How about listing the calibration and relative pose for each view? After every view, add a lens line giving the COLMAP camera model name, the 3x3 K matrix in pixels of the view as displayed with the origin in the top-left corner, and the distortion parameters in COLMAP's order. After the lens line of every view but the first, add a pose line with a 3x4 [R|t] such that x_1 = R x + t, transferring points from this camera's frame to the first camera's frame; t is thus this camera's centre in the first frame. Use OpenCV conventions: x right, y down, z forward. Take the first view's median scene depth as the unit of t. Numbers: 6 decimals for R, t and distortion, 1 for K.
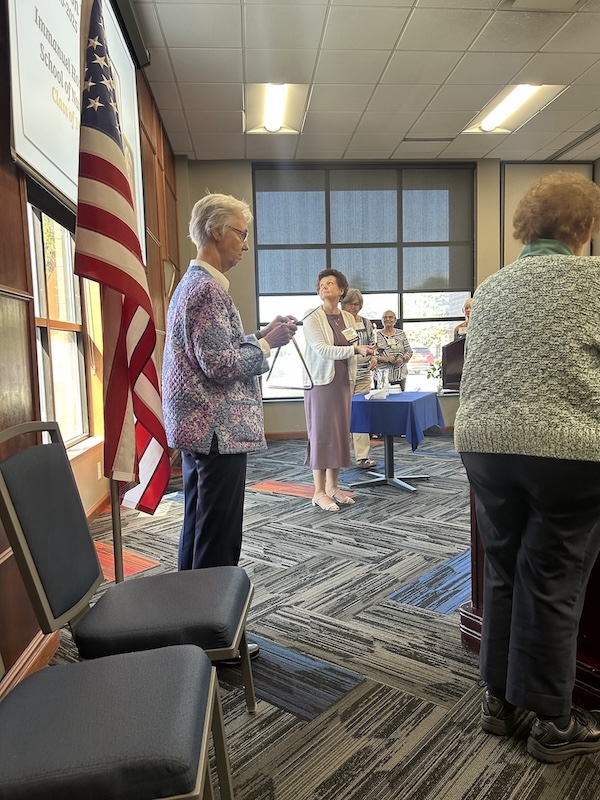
lens RADIAL K [[593.3, 0, 293.2], [0, 593.3, 412.5], [0, 0, 1]] dist [0.044216, -0.049936]
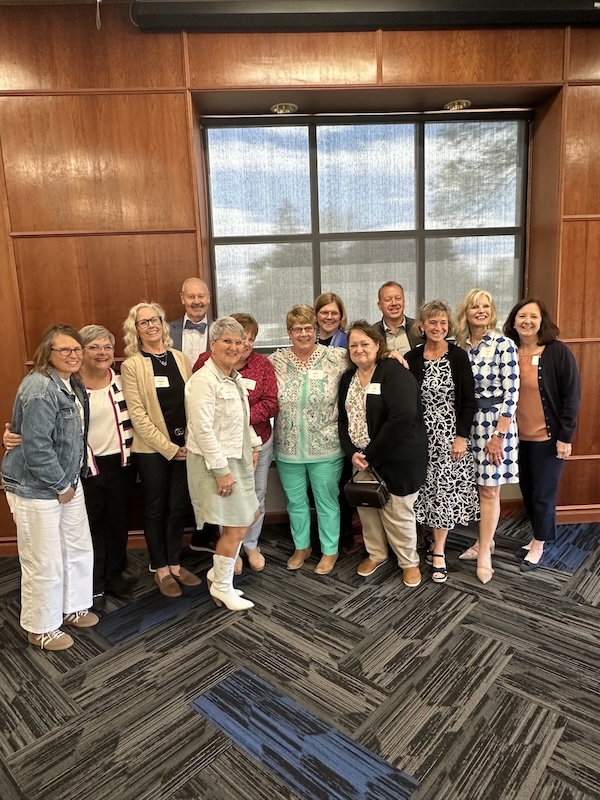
lens RADIAL K [[510.7, 0, 297.1], [0, 510.7, 398.0], [0, 0, 1]] dist [0.003283, -0.001893]
pose [[-0.021782, 0.187797, -0.981966, 0.650813], [-0.061026, 0.980118, 0.188797, -0.221670], [0.997898, 0.064038, -0.009889, 0.748506]]
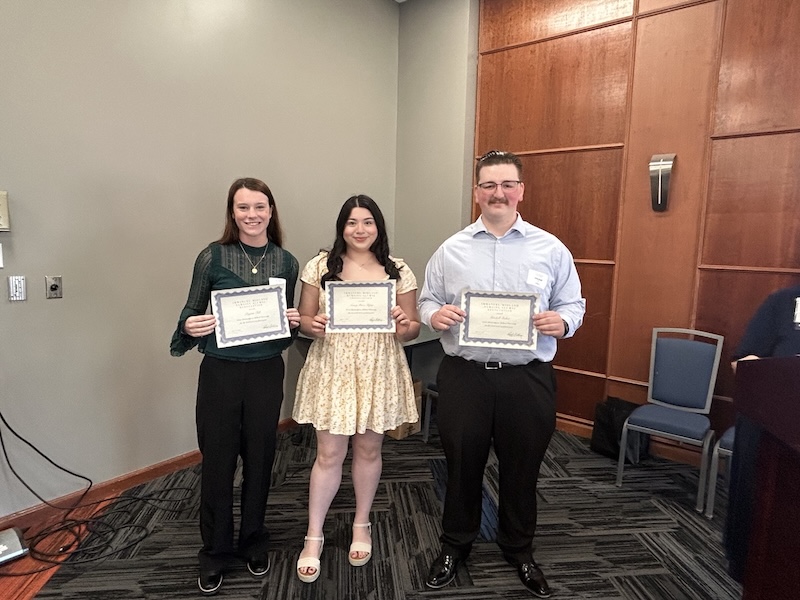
lens RADIAL K [[476.4, 0, 400.3], [0, 476.4, 300.6], [0, 0, 1]] dist [-0.001503, 0.003126]
pose [[-0.668094, 0.086148, -0.739073, 0.720808], [-0.086573, 0.977529, 0.192202, -0.140794], [0.739023, 0.192393, -0.645624, 0.422665]]
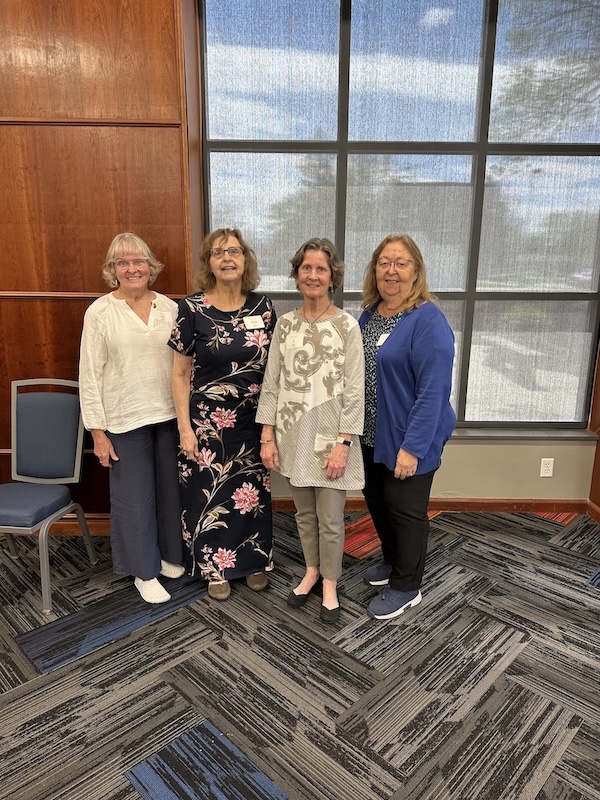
lens RADIAL K [[552.8, 0, 299.8], [0, 552.8, 398.5], [0, 0, 1]] dist [0.047119, -0.057166]
pose [[-0.058793, 0.256096, -0.964862, 0.506859], [-0.107676, 0.959268, 0.261172, -0.194038], [0.992446, 0.119248, -0.028823, 0.760609]]
